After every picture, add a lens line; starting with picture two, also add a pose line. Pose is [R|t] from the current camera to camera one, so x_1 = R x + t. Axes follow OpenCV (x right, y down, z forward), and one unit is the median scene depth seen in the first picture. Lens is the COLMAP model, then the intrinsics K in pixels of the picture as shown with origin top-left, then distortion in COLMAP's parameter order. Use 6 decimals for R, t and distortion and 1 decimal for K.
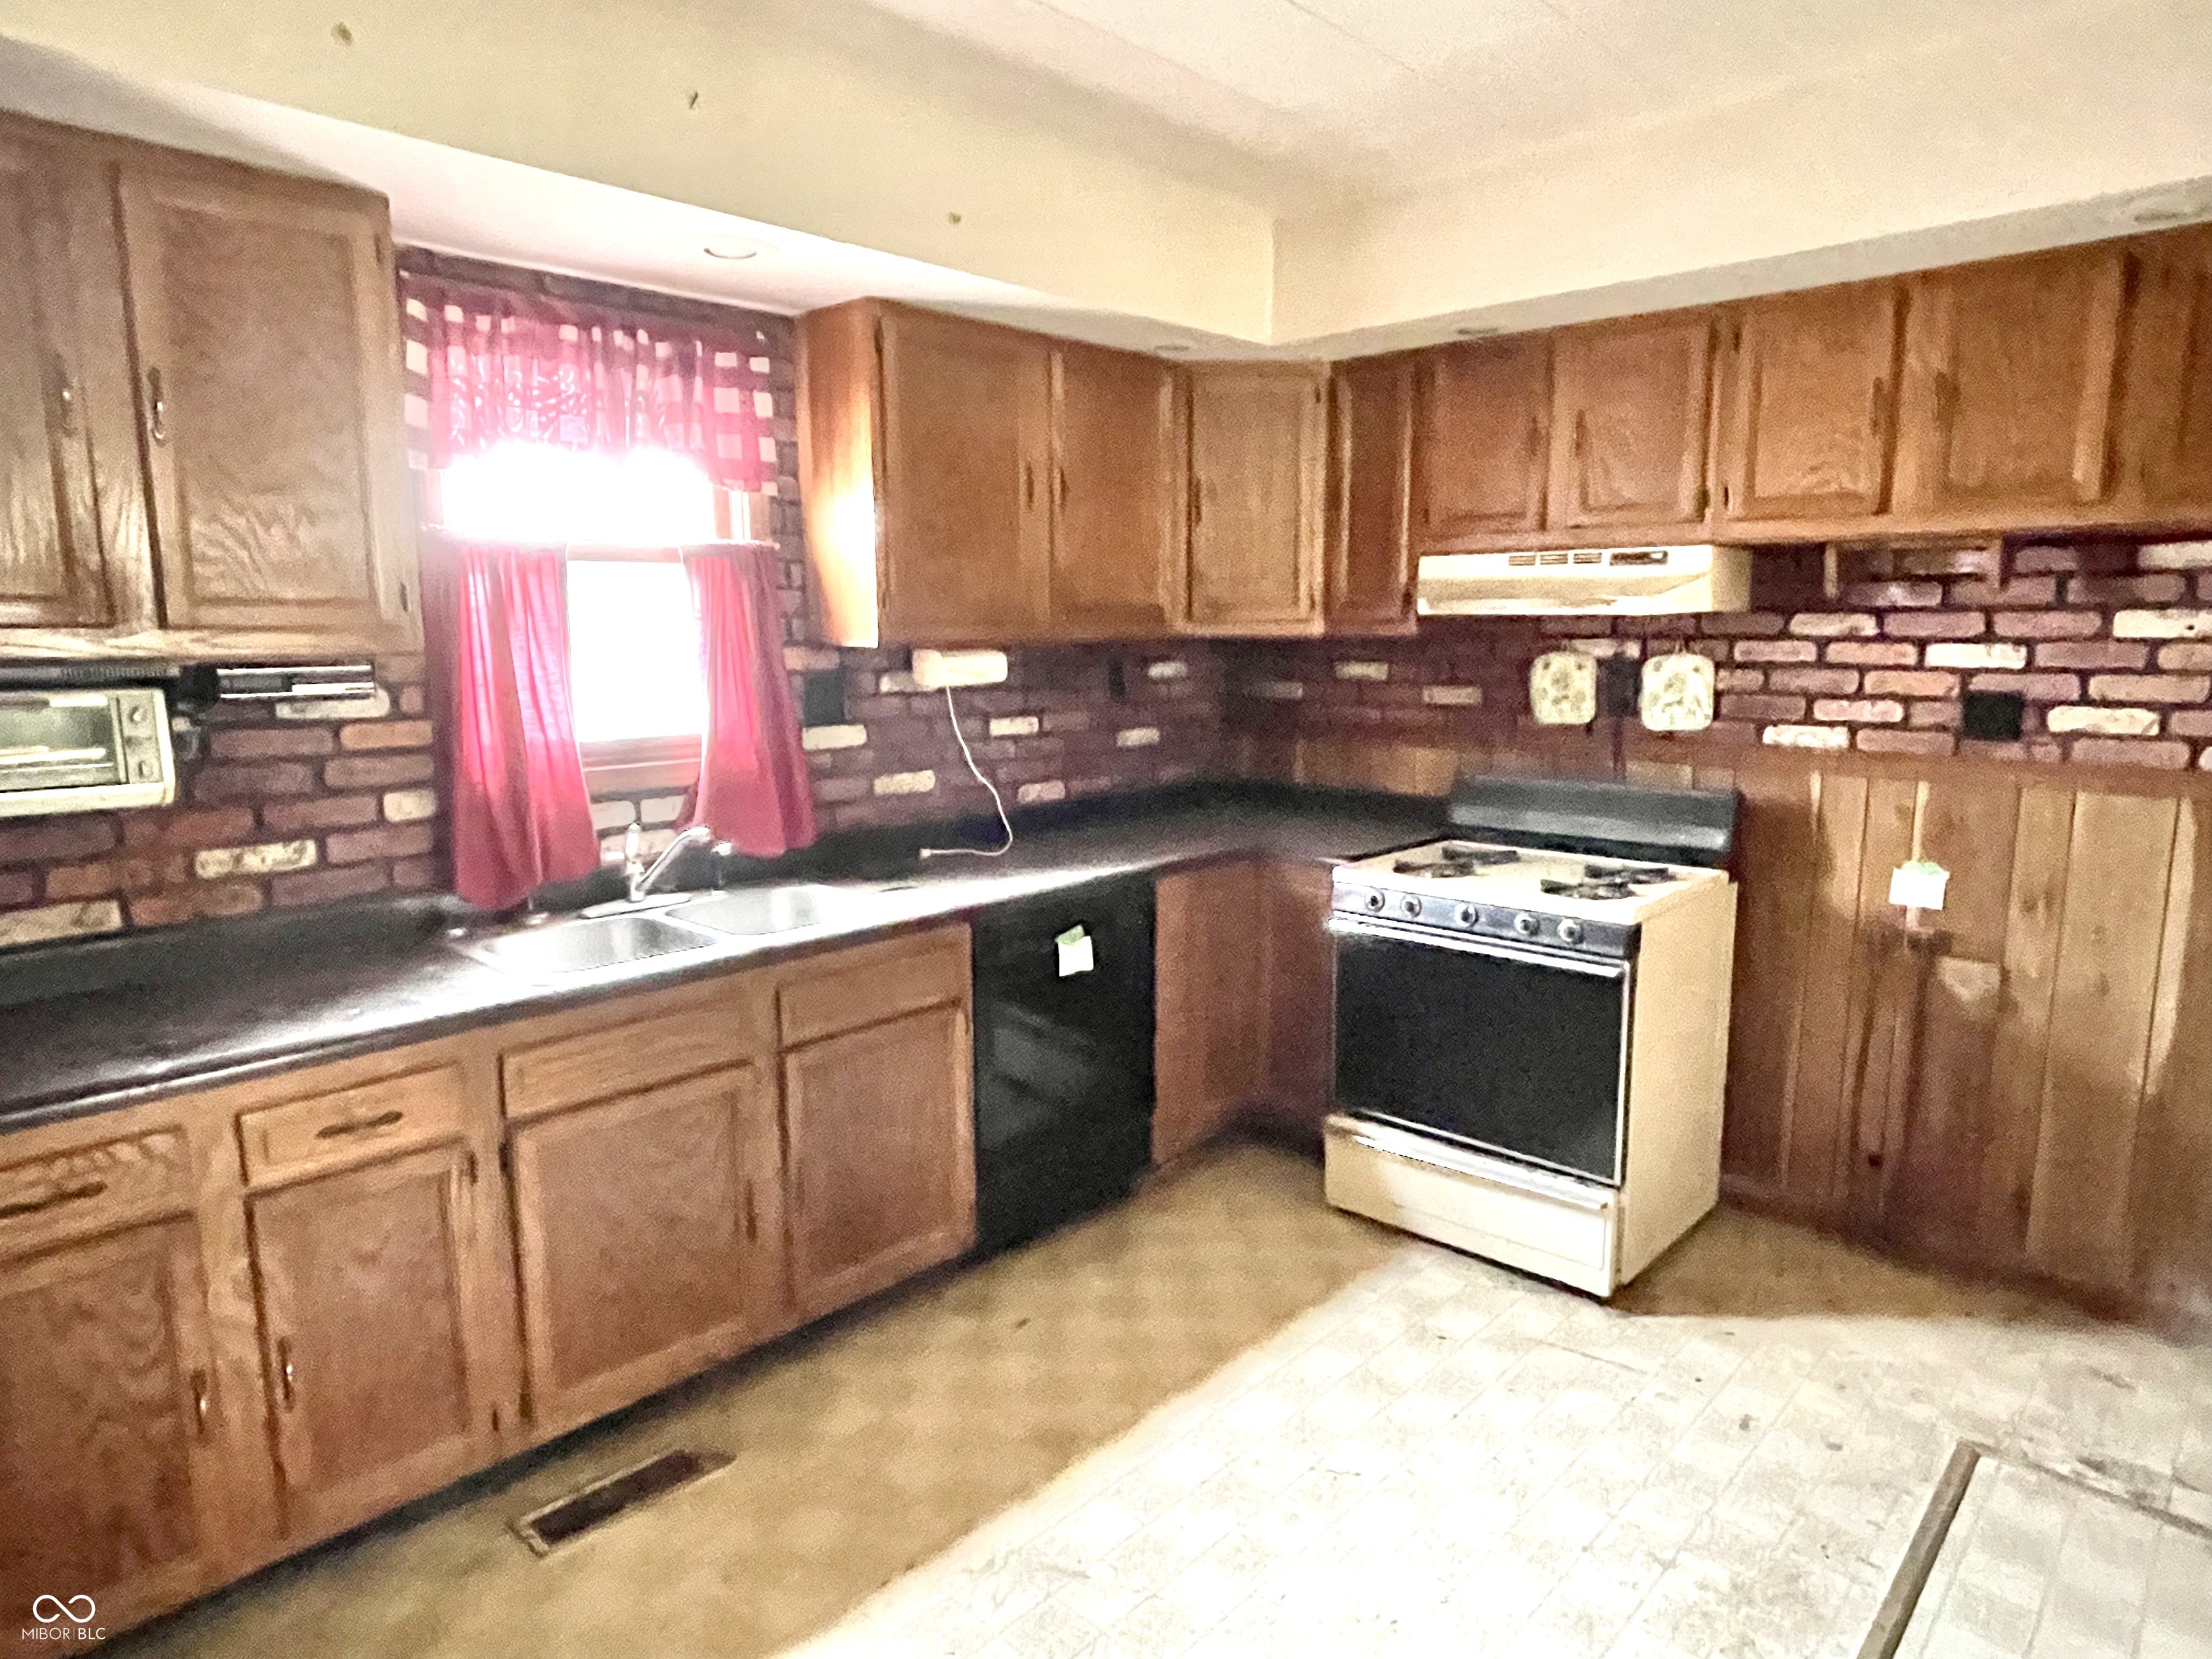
lens RADIAL K [[1304.8, 0, 1106.0], [0, 1304.8, 829.5], [0, 0, 1]] dist [-0.002871, -0.002226]
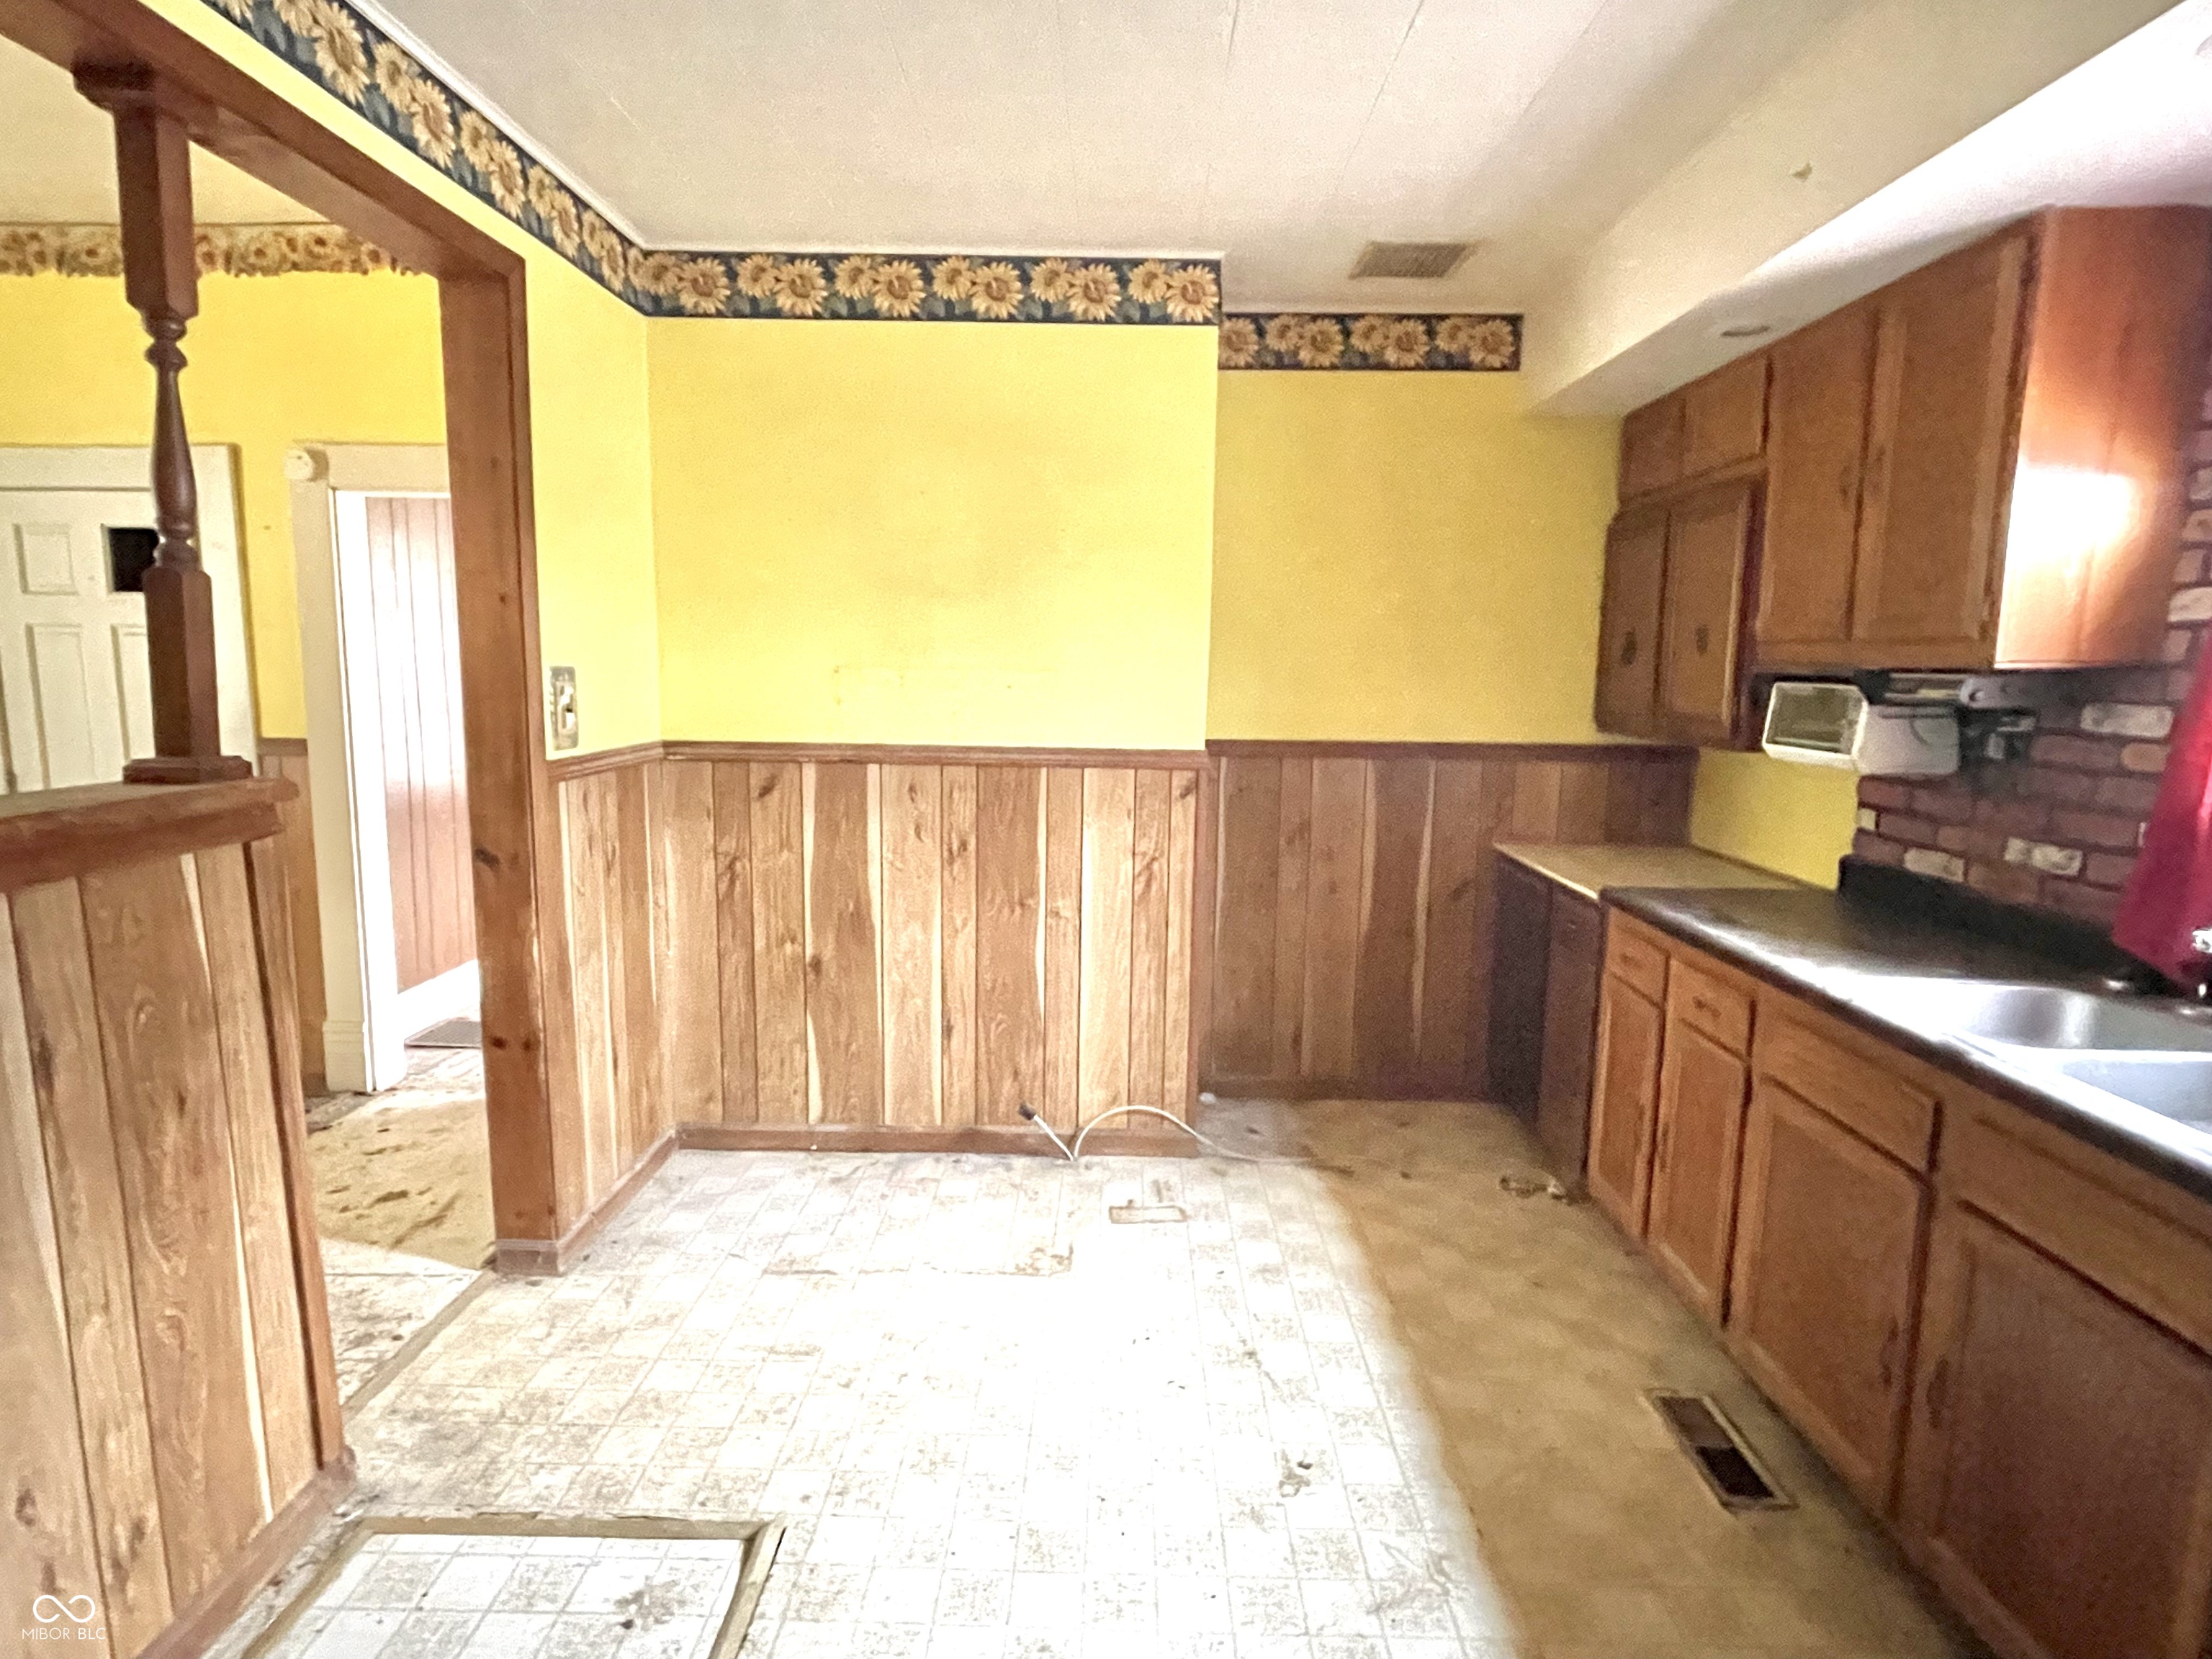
lens RADIAL K [[1203.8, 0, 1106.0], [0, 1203.8, 829.5], [0, 0, 1]] dist [0.001768, -0.000078]
pose [[-0.736340, 0.088875, -0.670749, 0.453777], [-0.114875, 0.960523, 0.253378, -0.125579], [0.666788, 0.263624, -0.697062, 0.905202]]
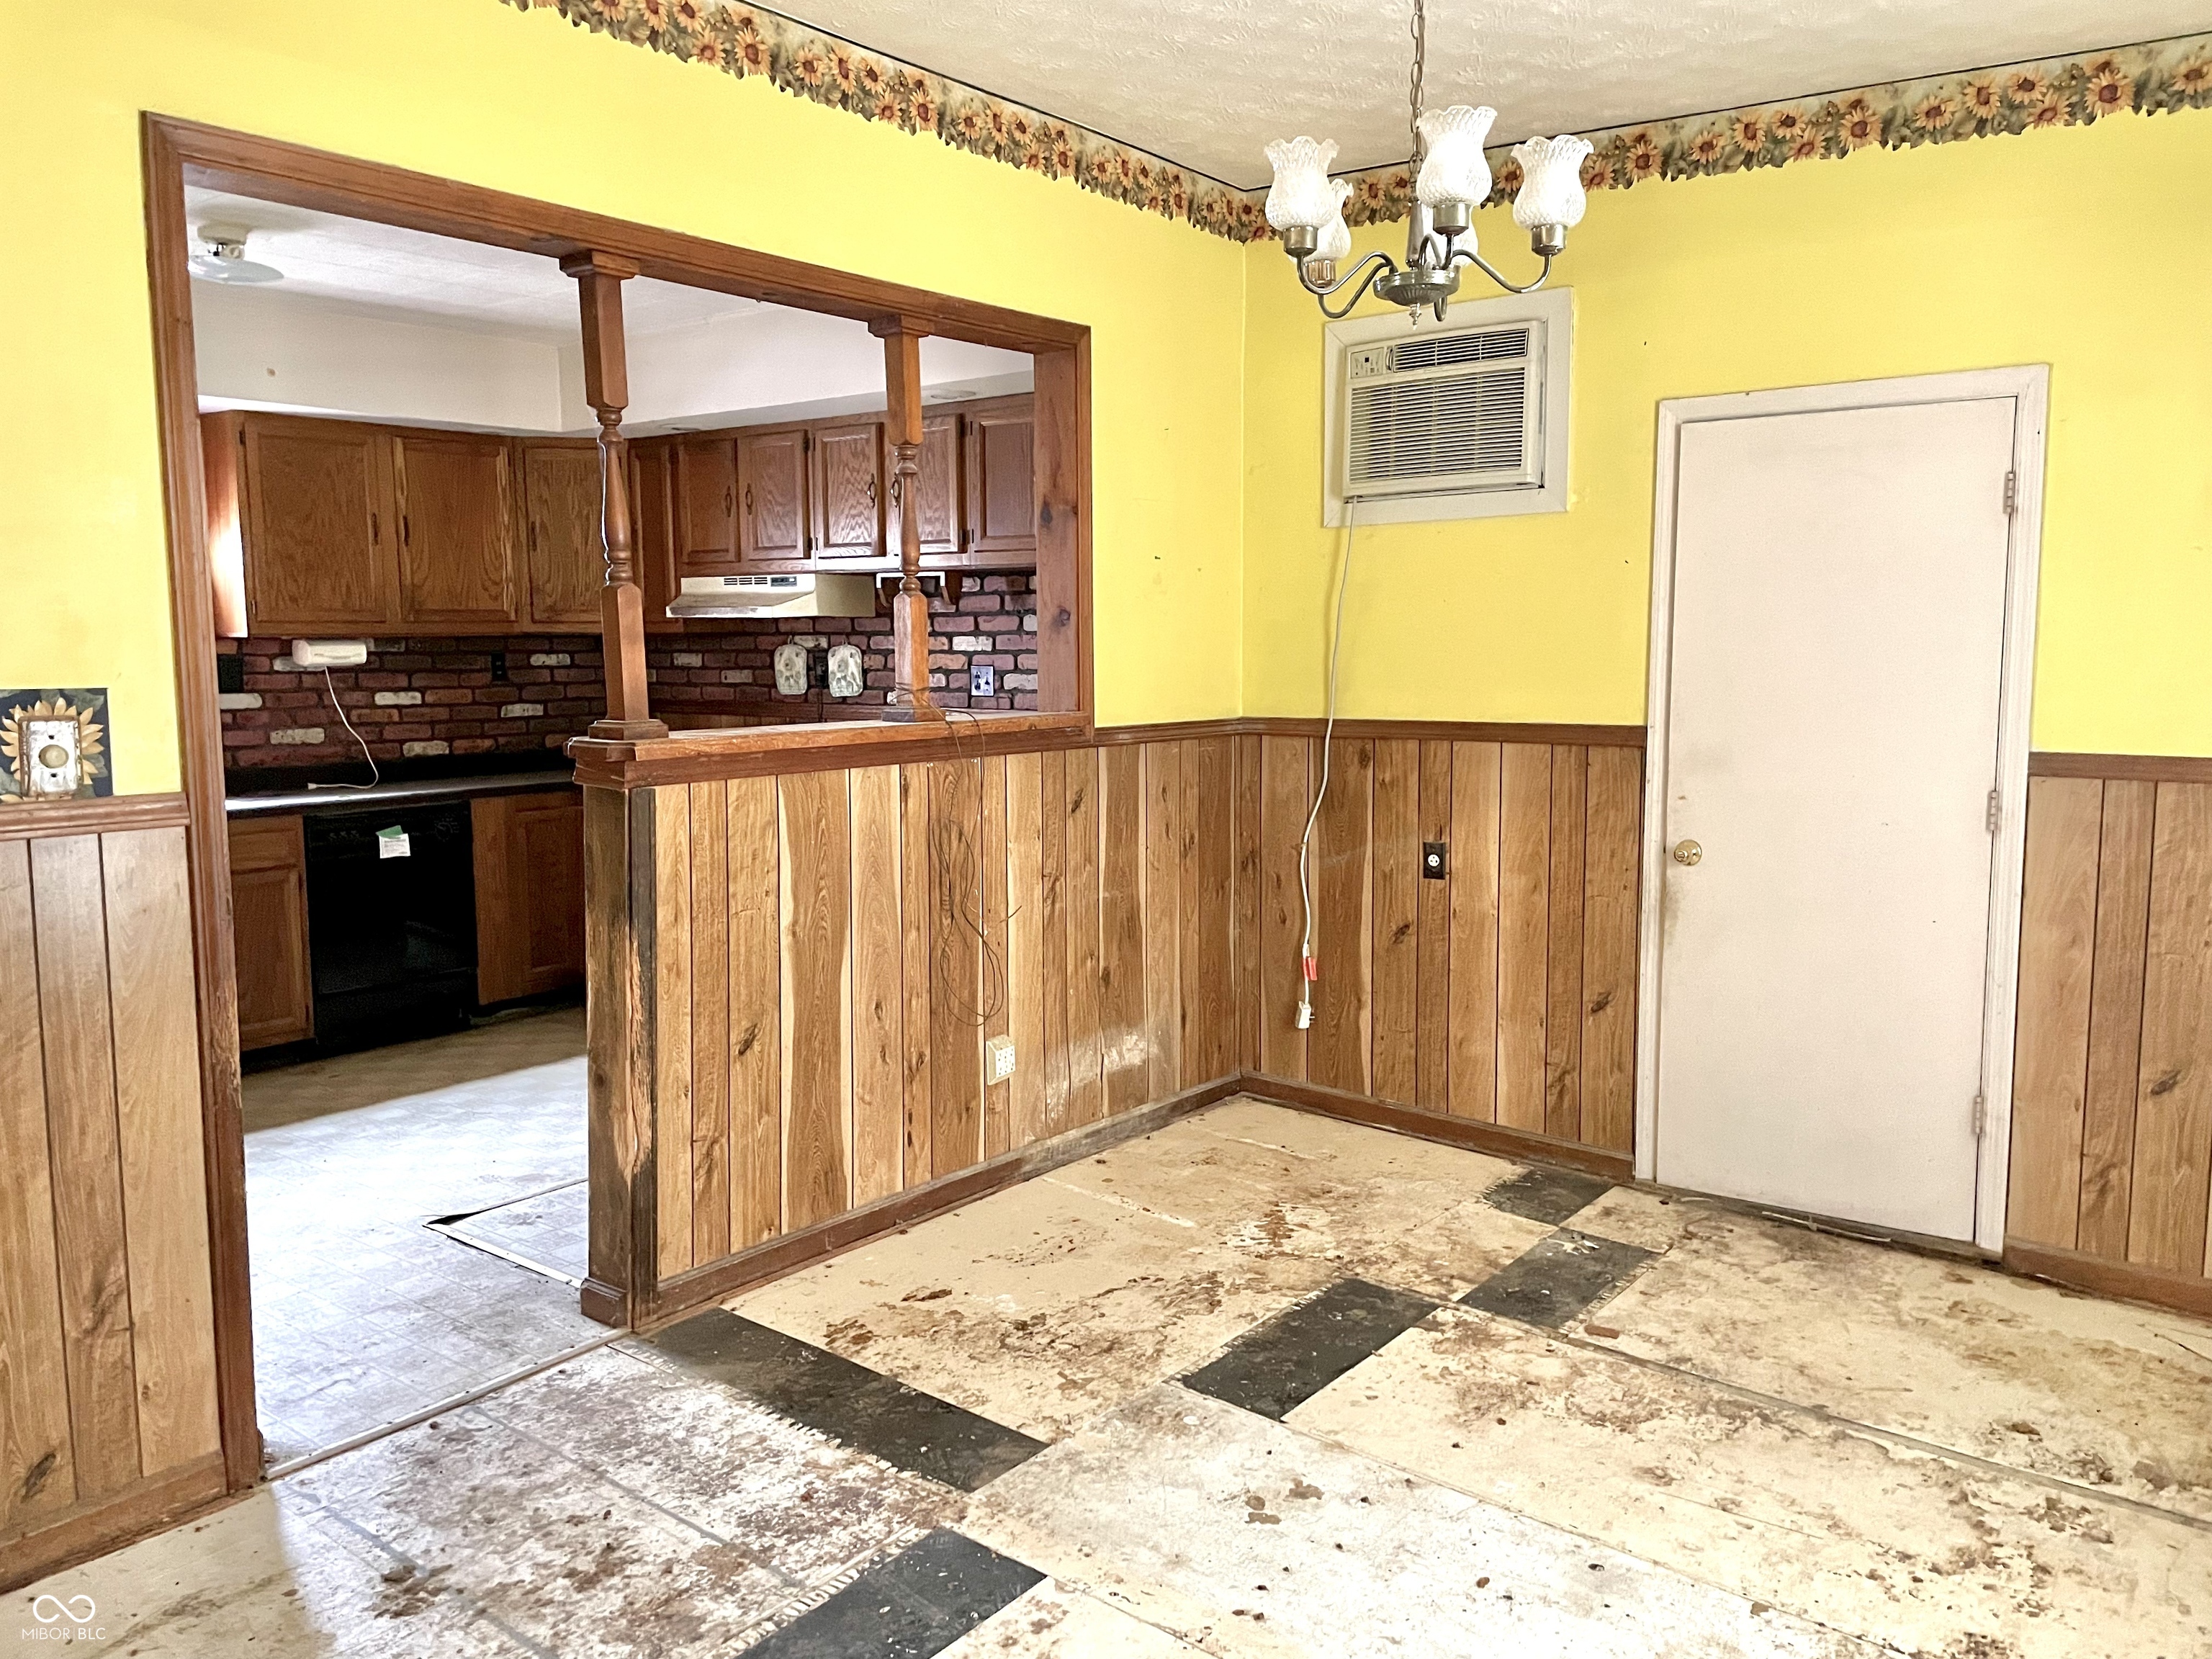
lens RADIAL K [[1681.3, 0, 1084.4], [0, 1681.3, 831.3], [0, 0, 1]] dist [0.119278, -0.142183]
pose [[0.996929, -0.012879, 0.077250, 0.611449], [0.015960, 0.999096, -0.039407, 0.171065], [-0.076672, 0.040519, 0.996233, -1.005489]]
